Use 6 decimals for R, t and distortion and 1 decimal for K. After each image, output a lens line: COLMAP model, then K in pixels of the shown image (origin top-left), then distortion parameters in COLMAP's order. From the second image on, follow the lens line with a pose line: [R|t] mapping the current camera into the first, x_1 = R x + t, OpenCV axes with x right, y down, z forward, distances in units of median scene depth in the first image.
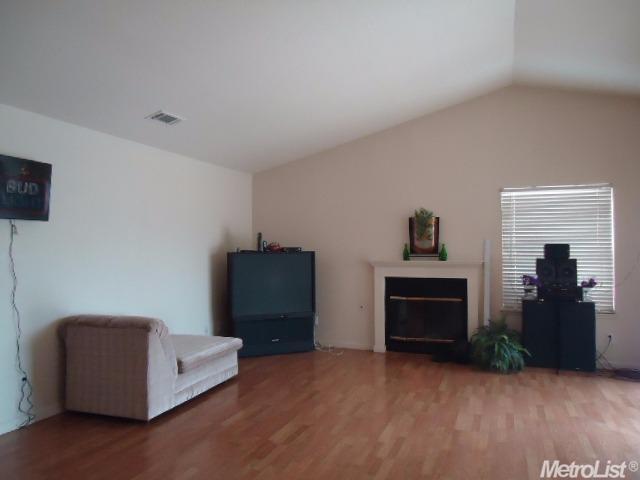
lens RADIAL K [[470.1, 0, 317.0], [0, 470.1, 238.5], [0, 0, 1]] dist [0.015875, -0.002976]
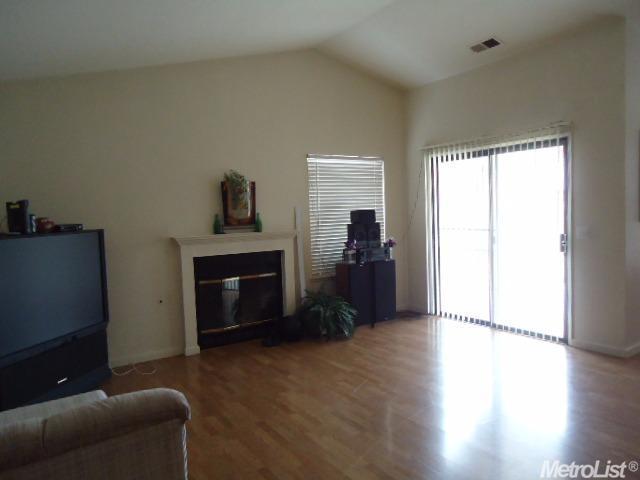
lens RADIAL K [[470.1, 0, 318.9], [0, 470.1, 242.2], [0, 0, 1]] dist [0.015875, -0.002976]
pose [[0.582197, -0.071422, 0.809905, -0.378440], [0.019259, 0.997066, 0.074083, 0.003023], [-0.812820, -0.027533, 0.581864, 0.398363]]
